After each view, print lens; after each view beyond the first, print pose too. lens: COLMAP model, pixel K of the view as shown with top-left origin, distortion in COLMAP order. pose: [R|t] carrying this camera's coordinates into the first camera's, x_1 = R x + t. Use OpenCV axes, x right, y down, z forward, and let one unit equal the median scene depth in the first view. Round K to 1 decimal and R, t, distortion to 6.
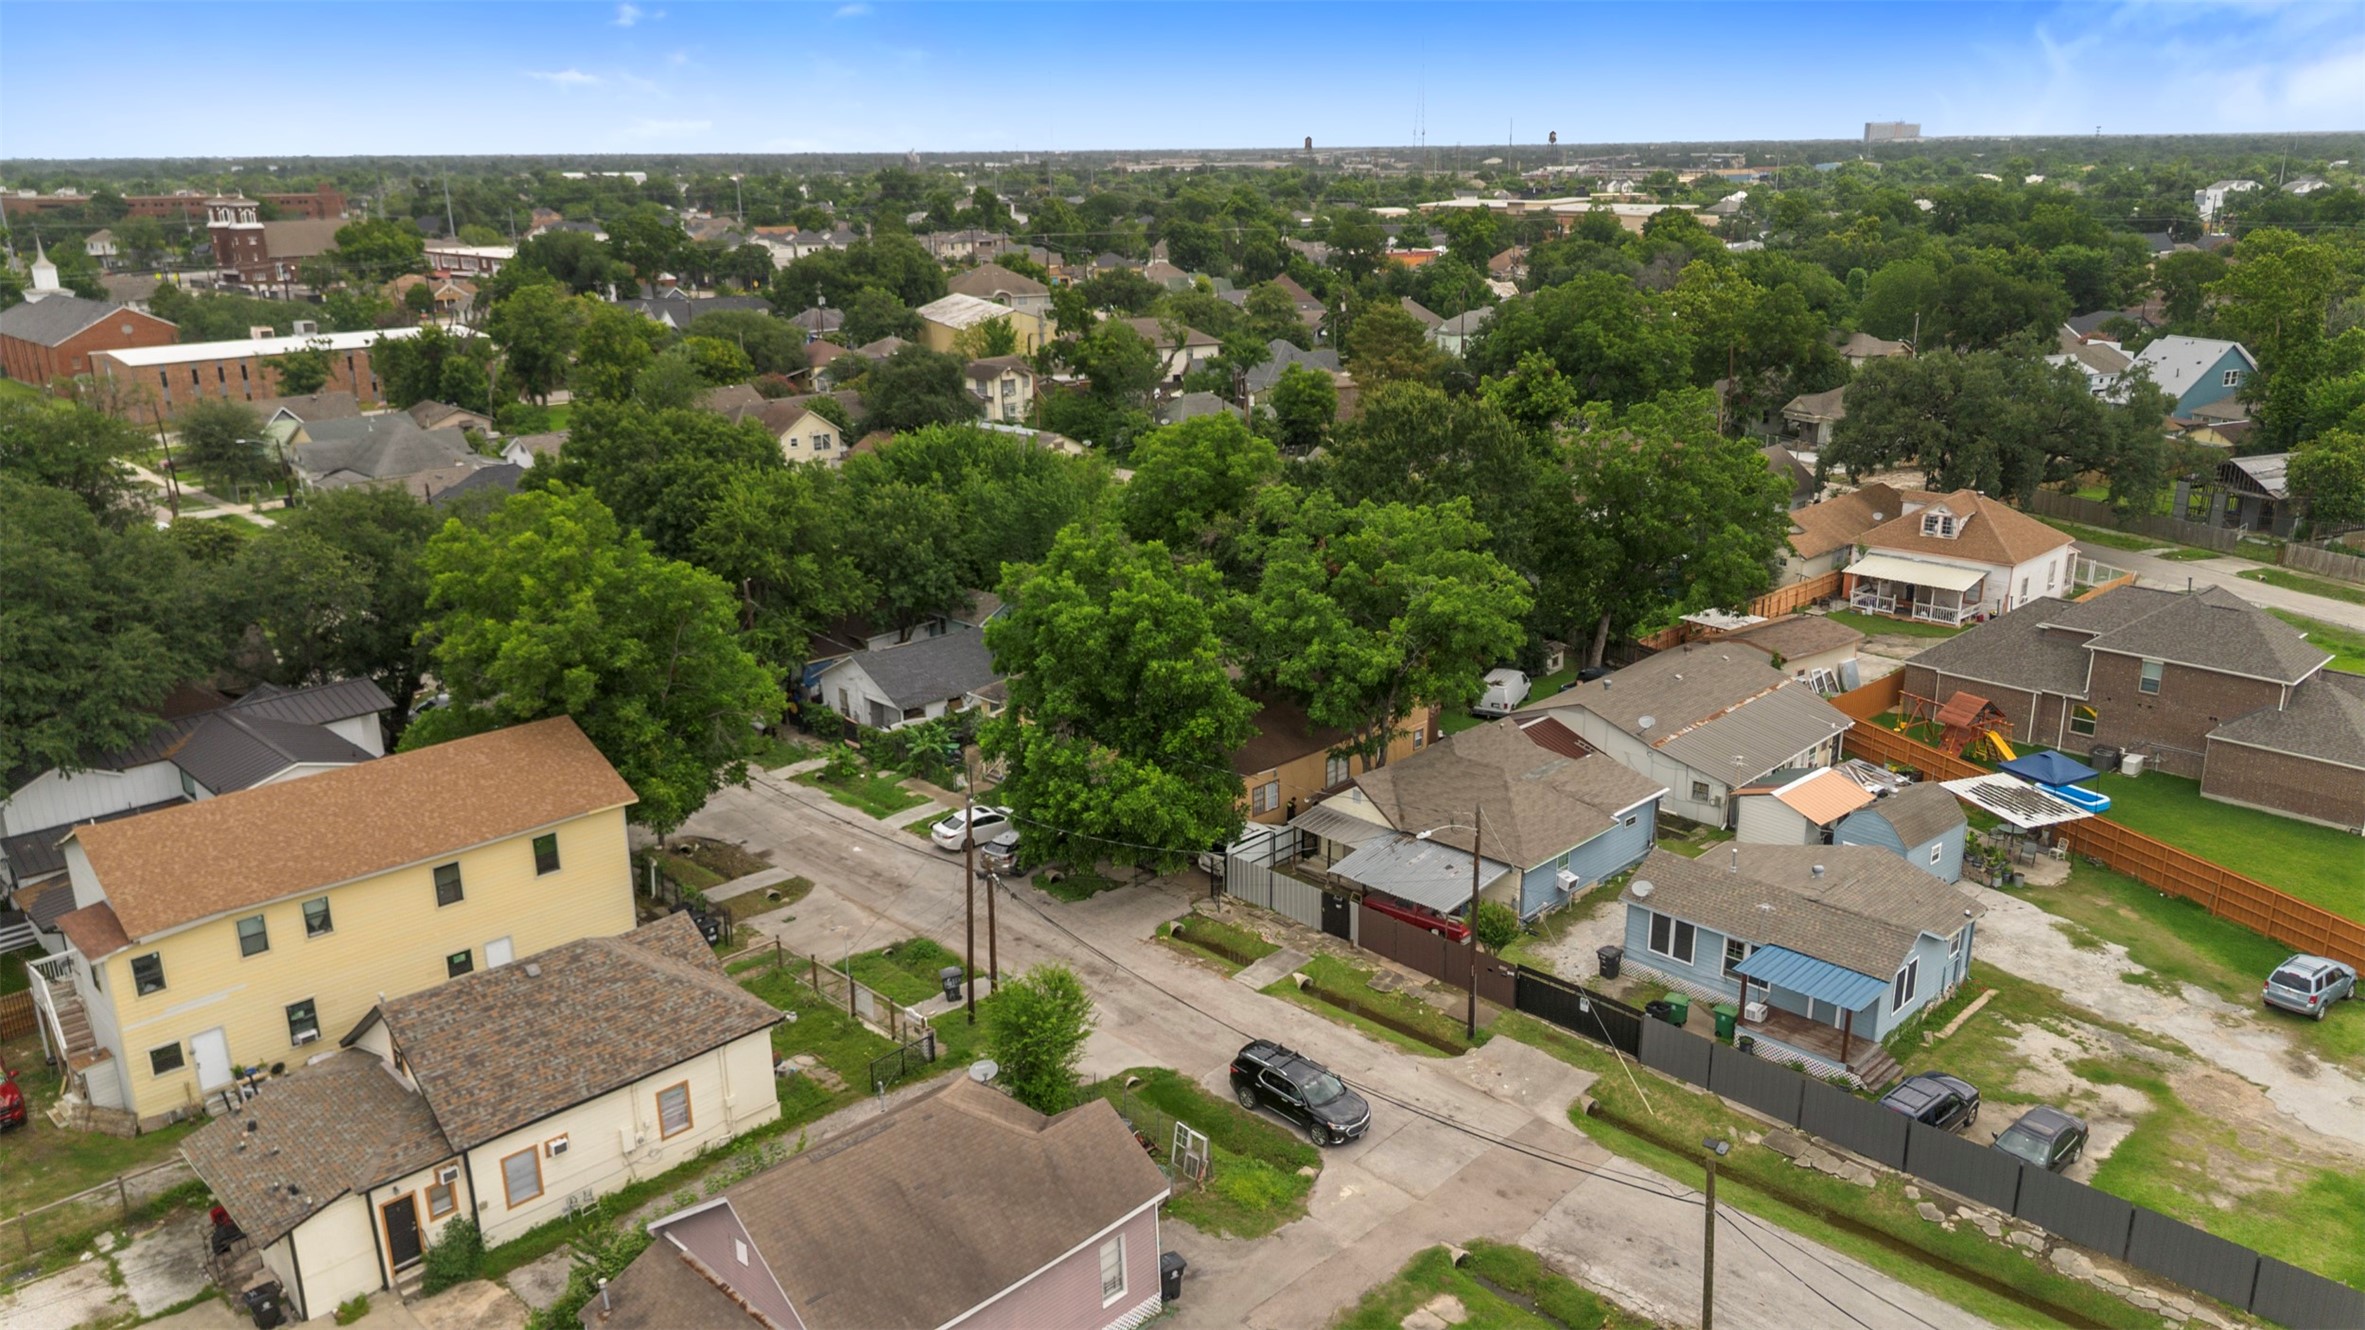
lens RADIAL K [[1690.3, 0, 1182.5], [0, 1690.3, 665.0], [0, 0, 1]] dist [0.070381, -0.073182]
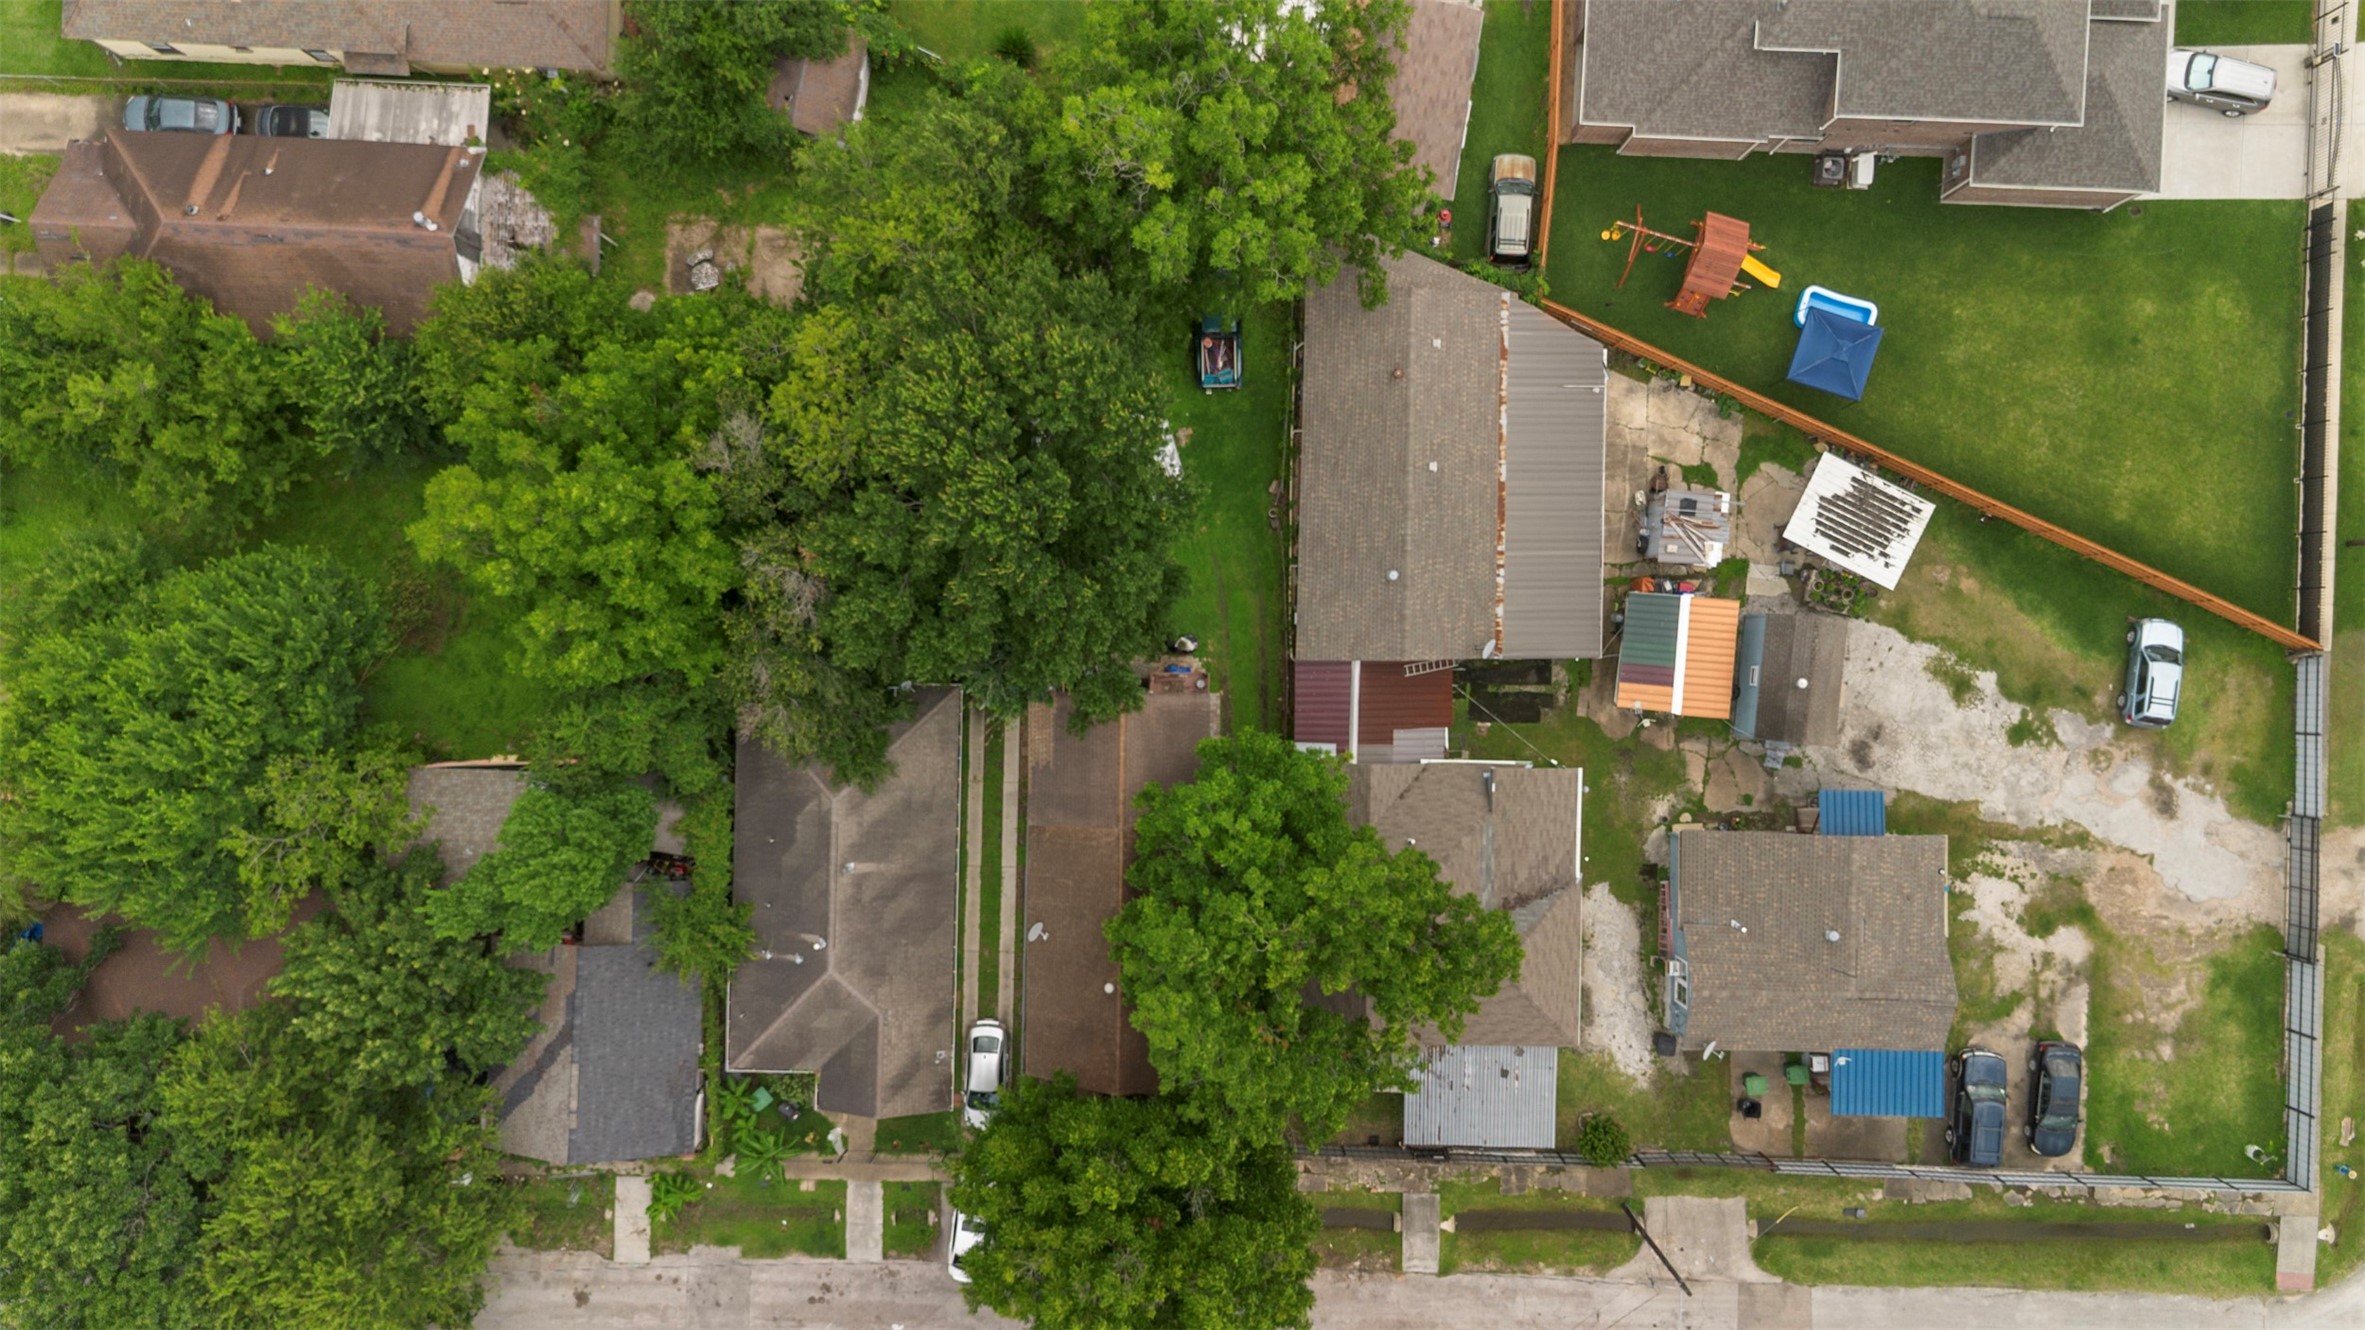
lens RADIAL K [[1682.4, 0, 1185.9], [0, 1682.4, 676.9], [0, 0, 1]] dist [0.075480, -0.076890]
pose [[0.720367, -0.693585, -0.003322, 0.183876], [0.204237, 0.207541, 0.956668, -0.902013], [-0.662841, -0.689831, 0.291162, 0.977307]]
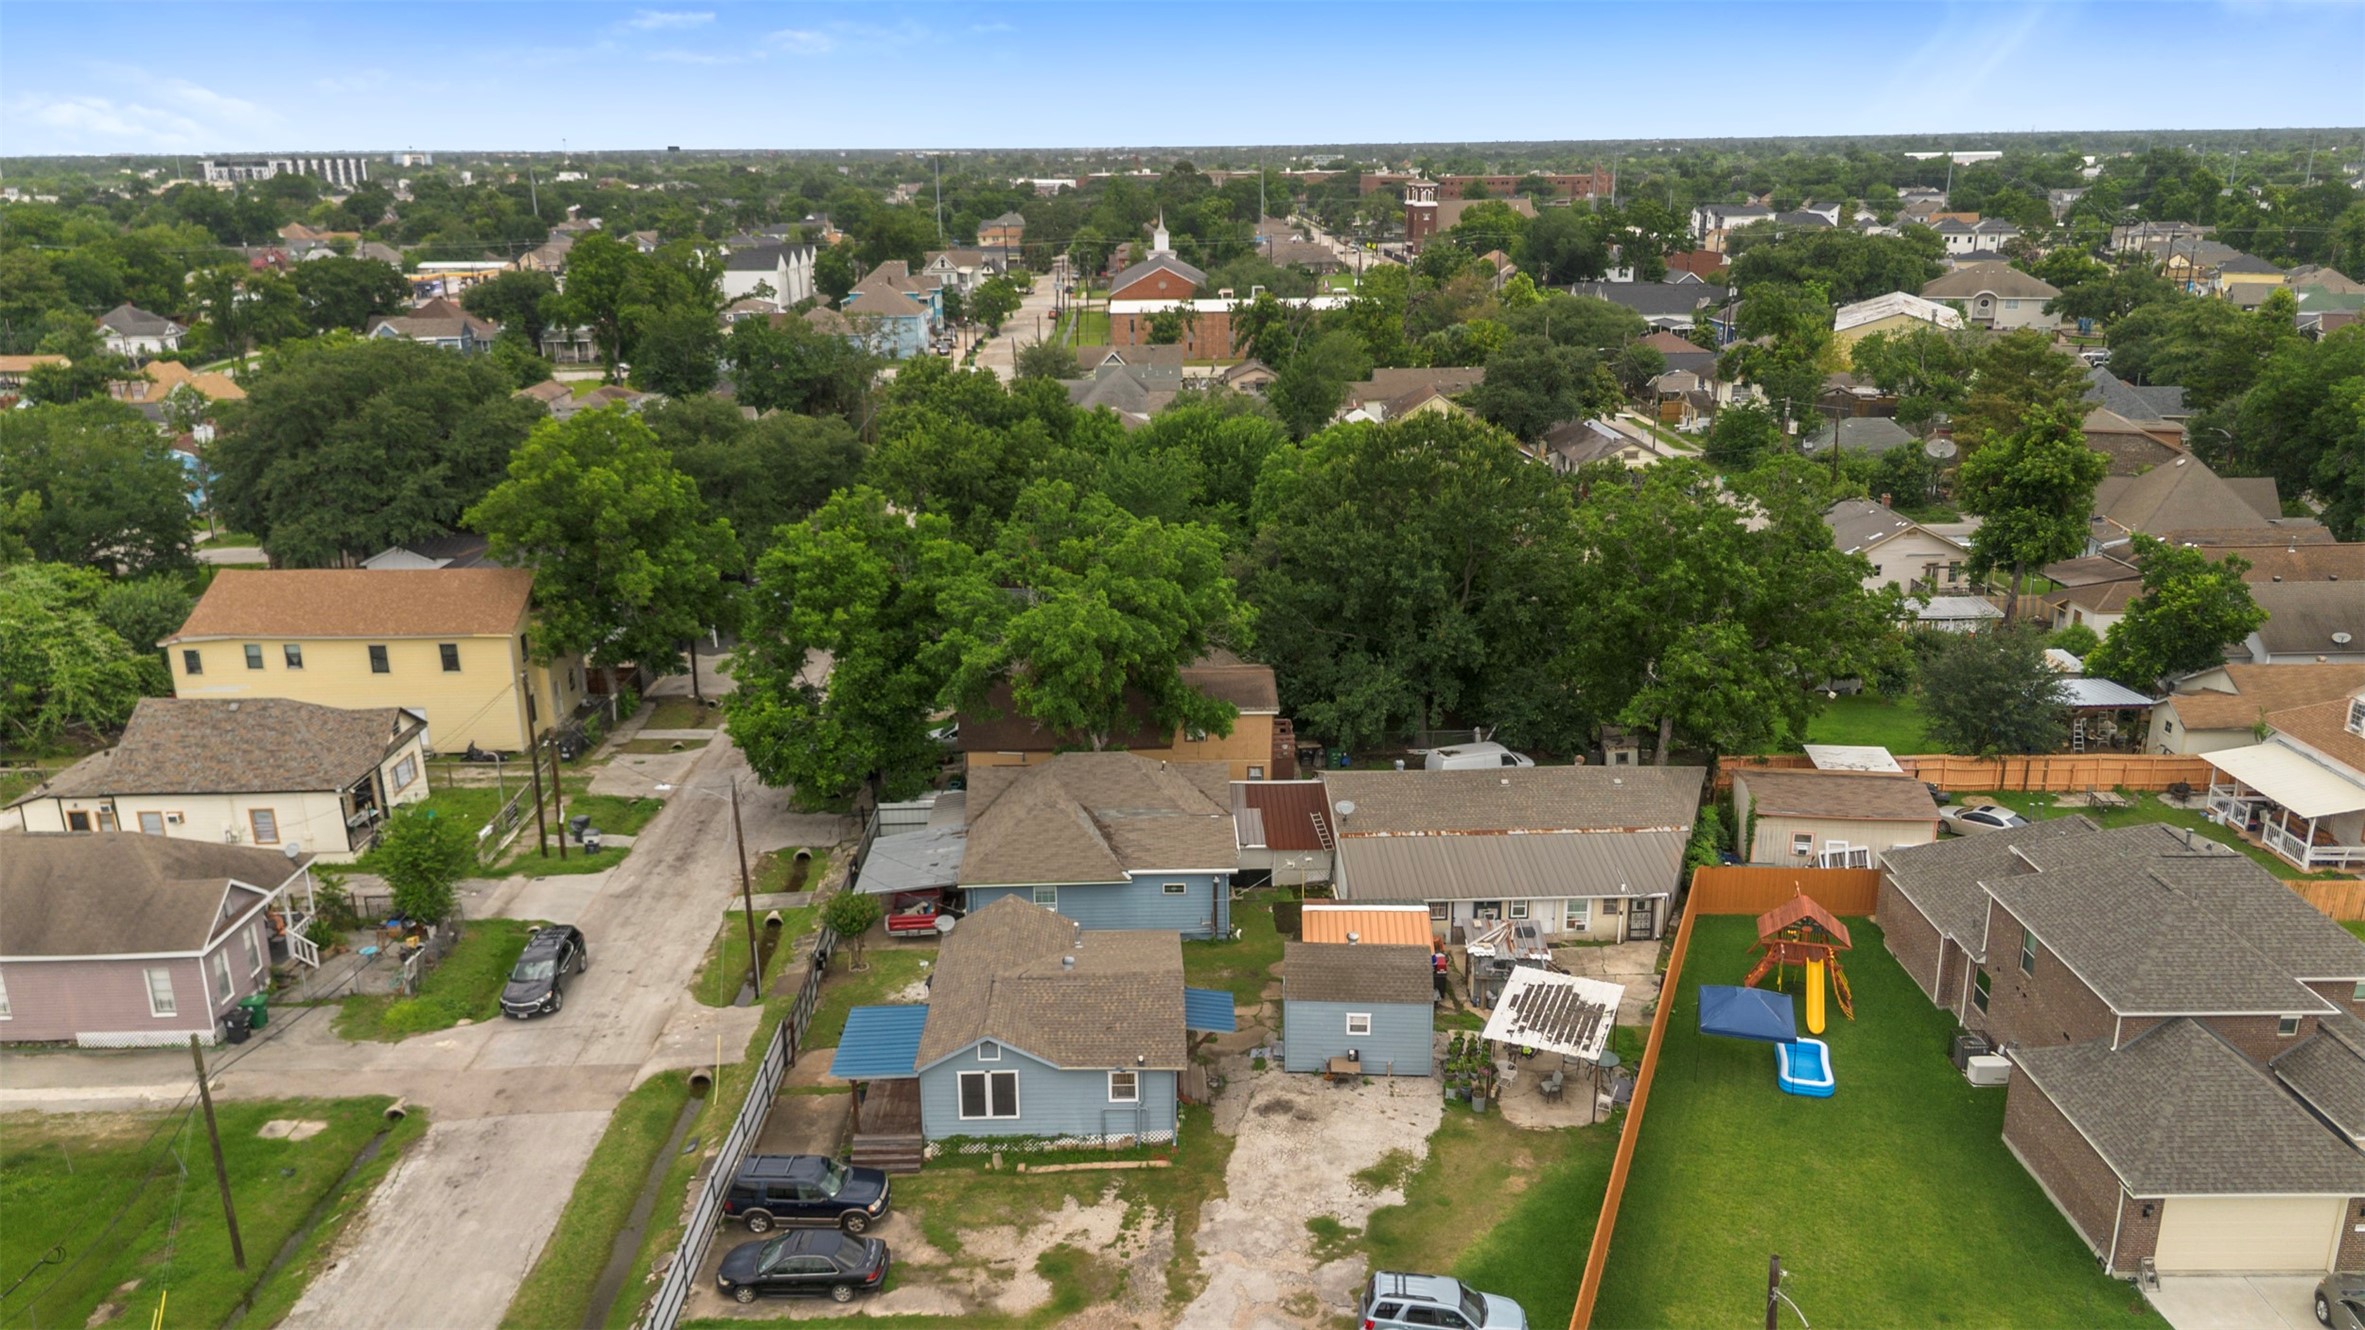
lens RADIAL K [[1681.4, 0, 1175.8], [0, 1681.4, 655.3], [0, 0, 1]] dist [0.086121, -0.092505]
pose [[0.717597, 0.202962, -0.666229, 0.893961], [-0.198604, 0.976510, 0.083570, -0.114123], [0.667541, 0.072346, 0.741050, 0.331863]]
